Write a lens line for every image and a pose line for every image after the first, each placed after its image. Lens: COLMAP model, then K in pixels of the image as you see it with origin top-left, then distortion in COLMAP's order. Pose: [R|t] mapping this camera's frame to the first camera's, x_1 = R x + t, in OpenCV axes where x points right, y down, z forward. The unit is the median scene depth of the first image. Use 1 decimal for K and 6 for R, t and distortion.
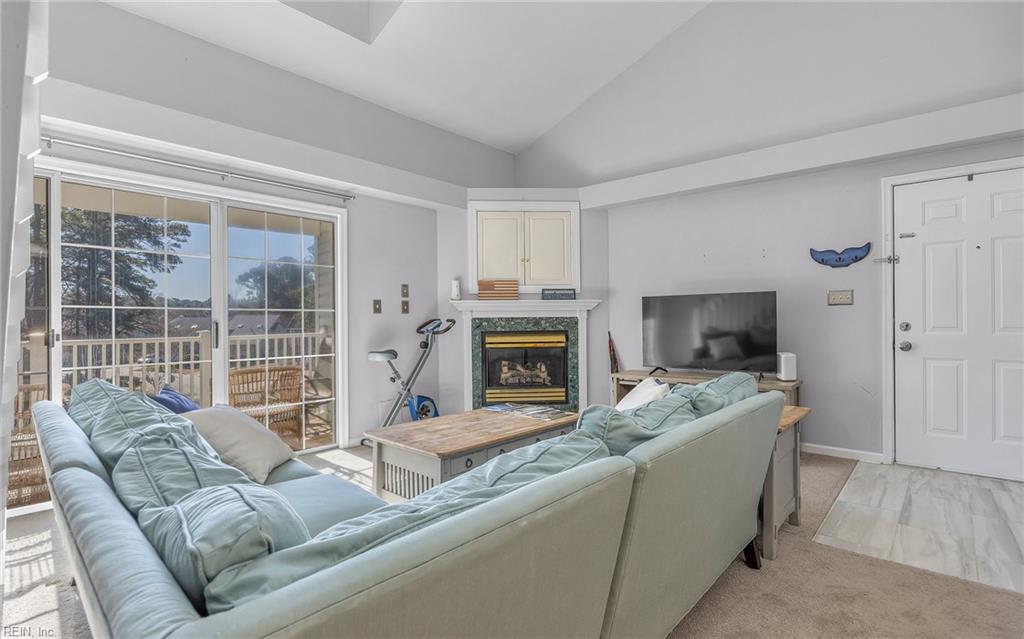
lens RADIAL K [[481.2, 0, 525.3], [0, 481.2, 323.6], [0, 0, 1]] dist [-0.015034, 0.002600]
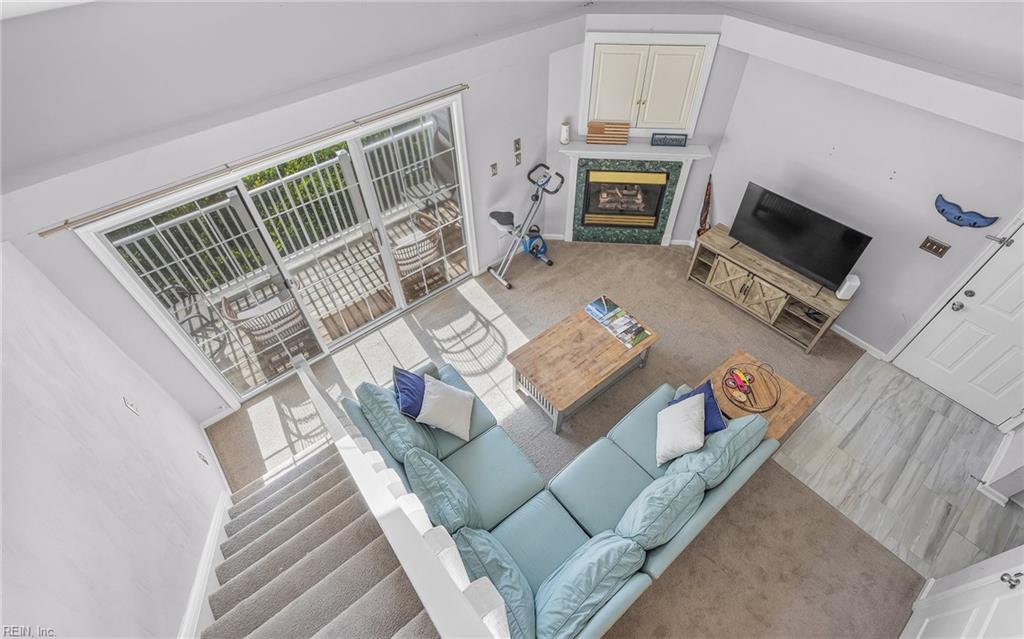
lens RADIAL K [[481.2, 0, 519.9], [0, 481.2, 323.4], [0, 0, 1]] dist [-0.015034, 0.002600]
pose [[0.987554, 0.117351, -0.104721, -0.085391], [0.000542, 0.663273, 0.748377, -0.550048], [0.157282, -0.739119, 0.654954, 0.035455]]
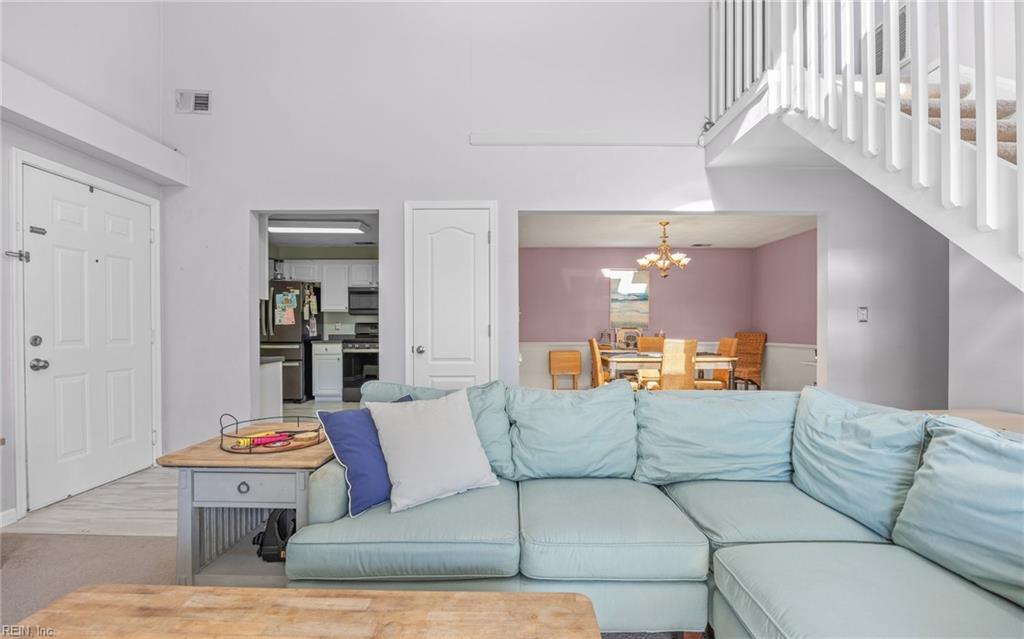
lens RADIAL K [[452.8, 0, 520.7], [0, 452.8, 332.8], [0, 0, 1]] dist [-0.010448, 0.000772]
pose [[-0.651732, 0.003133, 0.758443, -0.231989], [0.009252, 0.999950, 0.003820, -0.001988], [-0.758393, 0.009507, -0.651728, 0.610101]]
